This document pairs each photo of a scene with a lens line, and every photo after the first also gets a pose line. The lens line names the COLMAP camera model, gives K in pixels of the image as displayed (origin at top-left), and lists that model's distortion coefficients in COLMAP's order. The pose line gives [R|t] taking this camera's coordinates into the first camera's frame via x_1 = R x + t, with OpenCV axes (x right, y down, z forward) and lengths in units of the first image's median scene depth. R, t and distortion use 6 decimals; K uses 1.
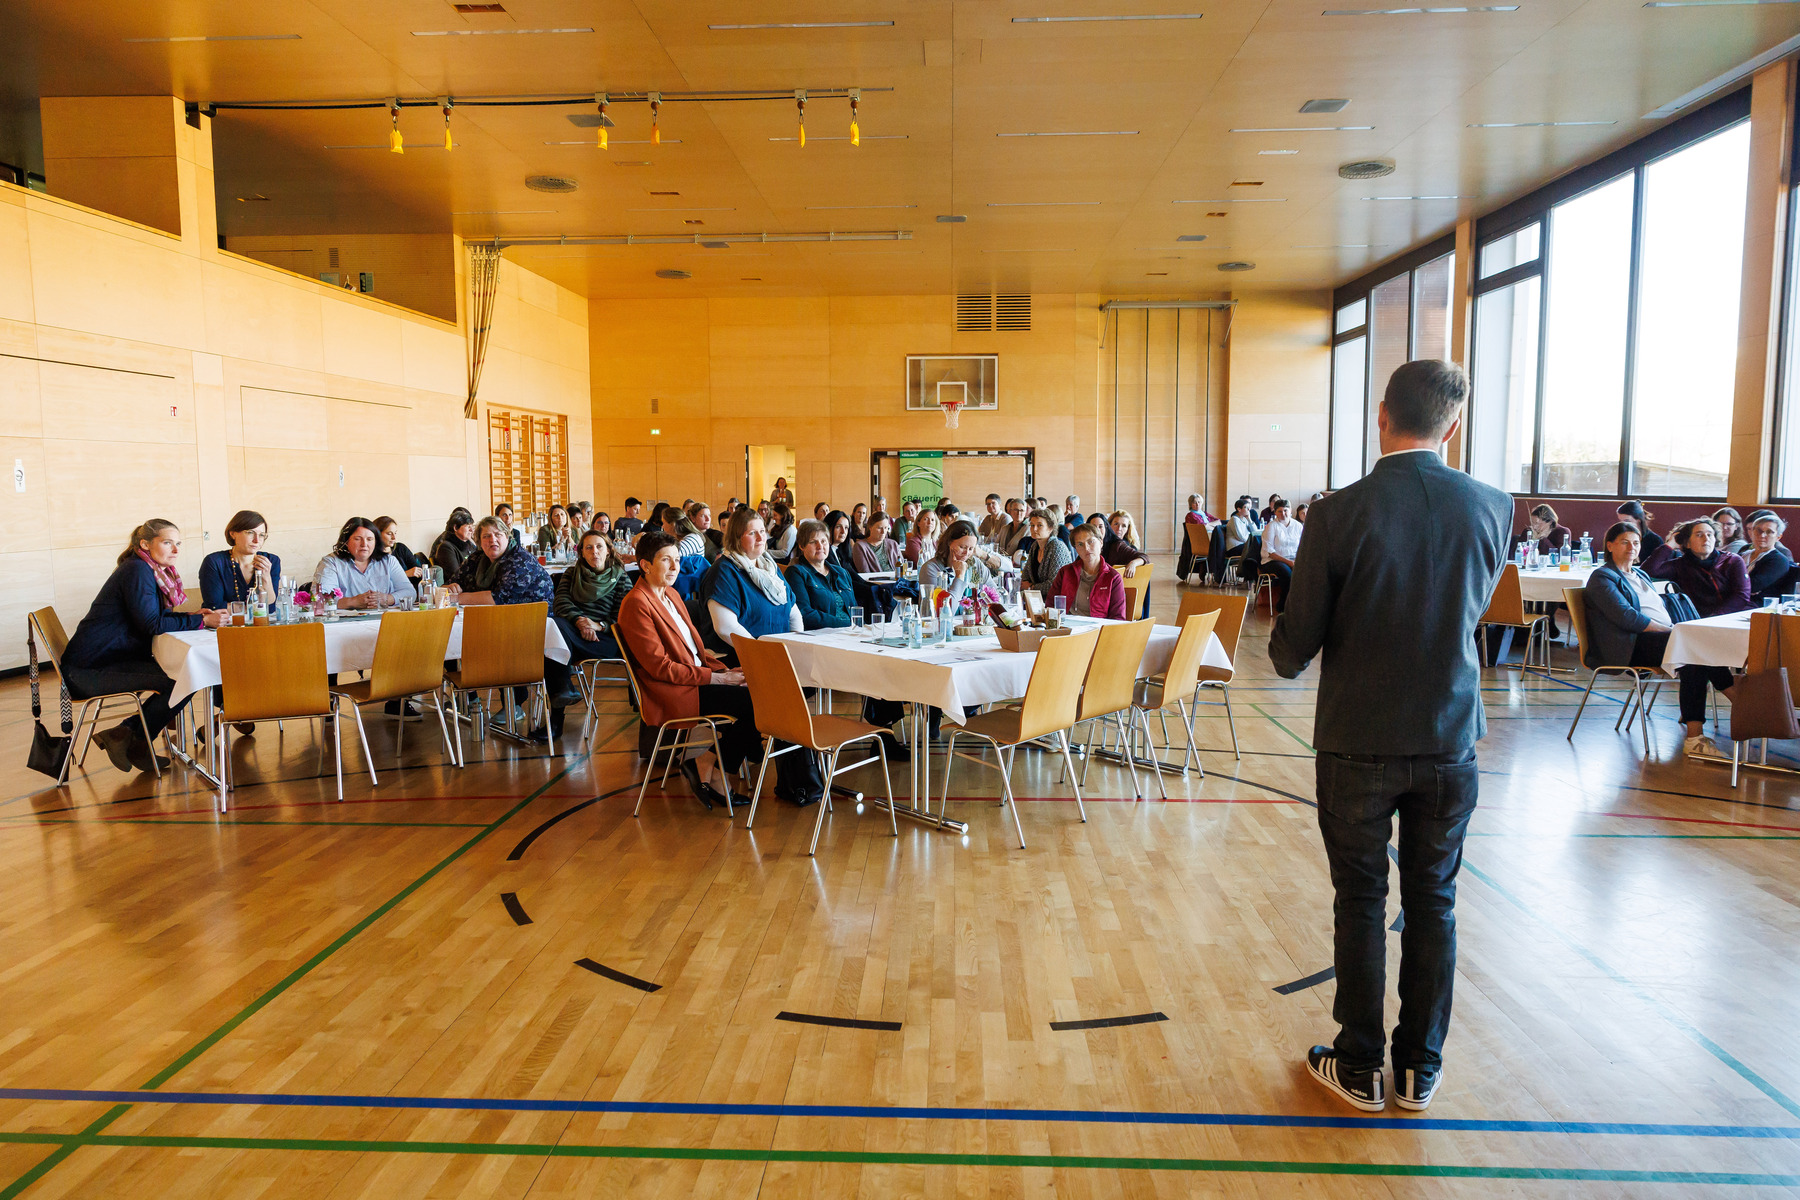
lens RADIAL K [[1202.0, 0, 899.9], [0, 1202.0, 606.8], [0, 0, 1]] dist [0.004526, -0.001568]
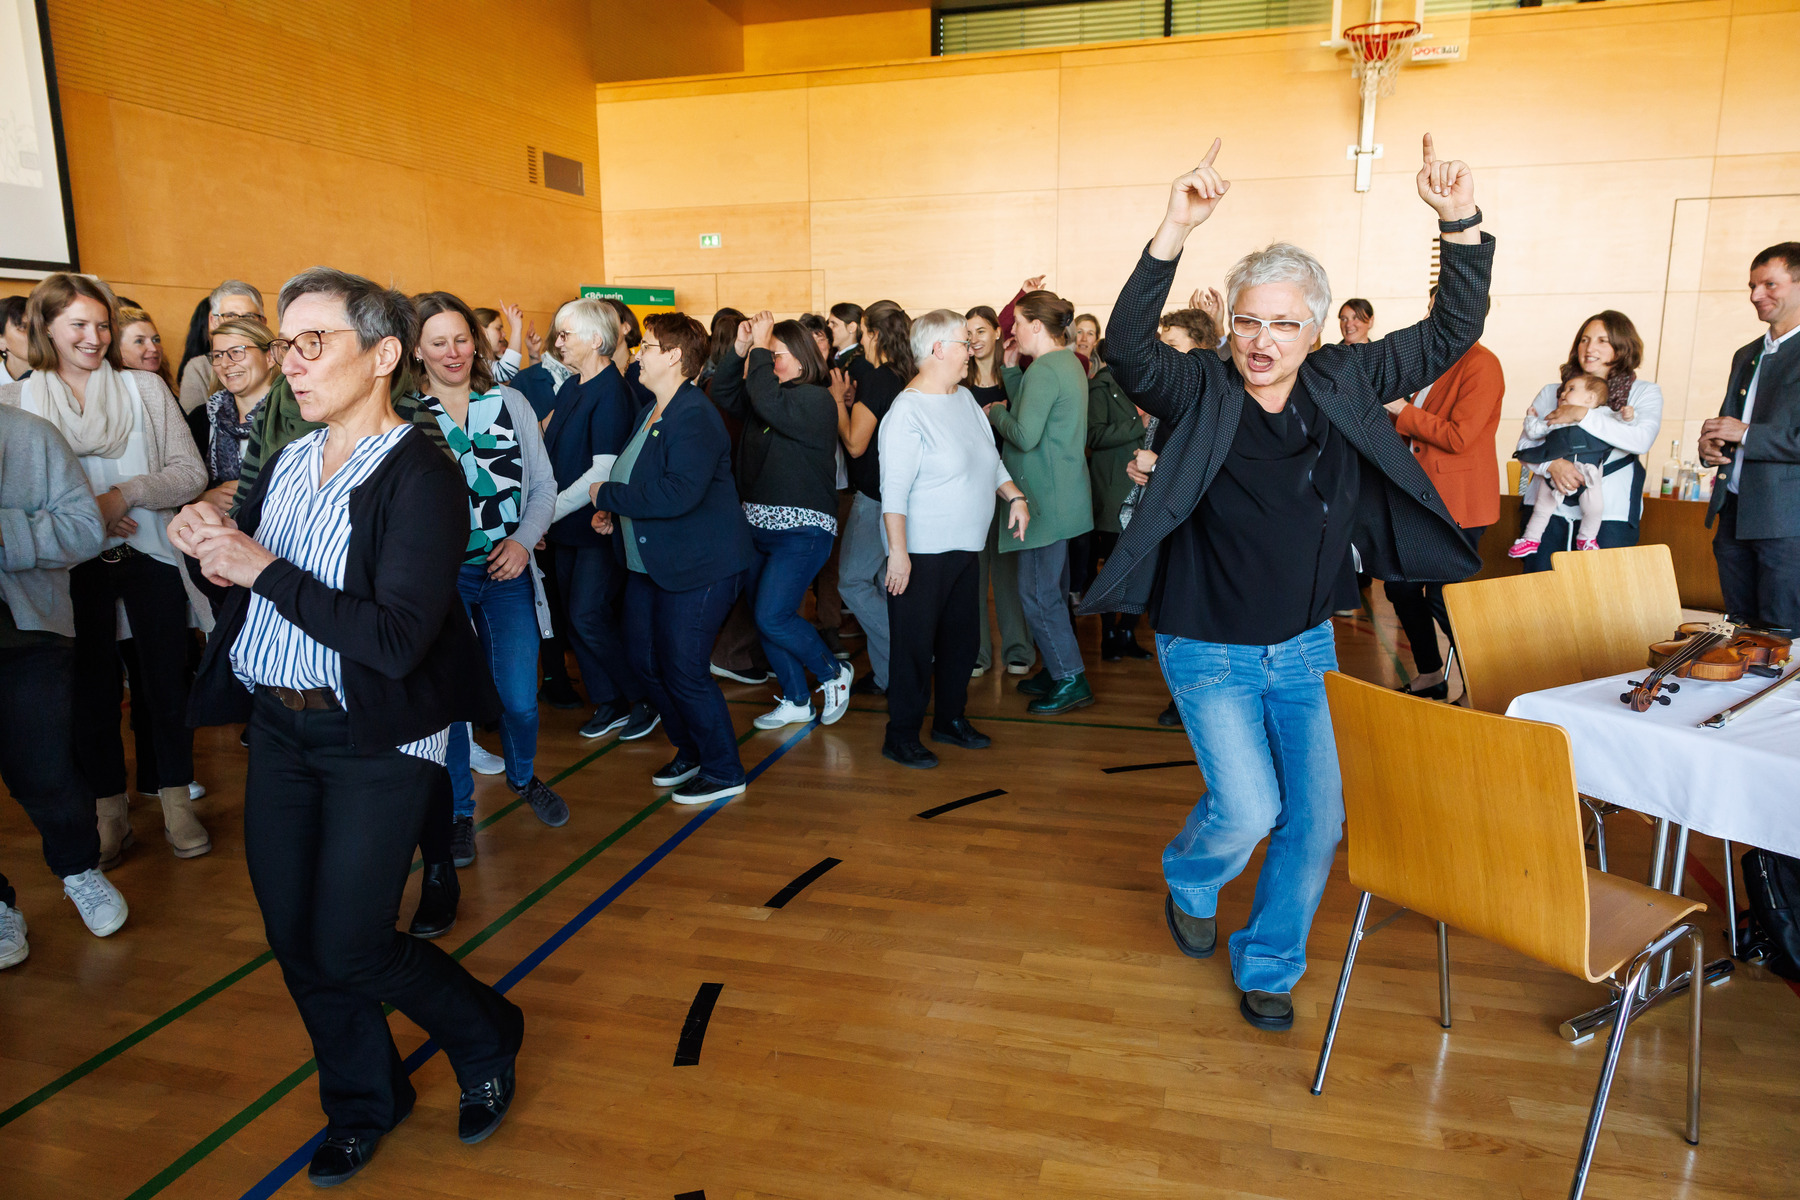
lens RADIAL K [[1202.0, 0, 899.9], [0, 1202.0, 606.8], [0, 0, 1]] dist [0.004526, -0.001568]
pose [[-0.222168, 0.194832, -0.955344, 0.795409], [-0.087651, 0.971873, 0.218587, -0.095280], [0.971061, 0.132300, -0.198842, 1.184611]]
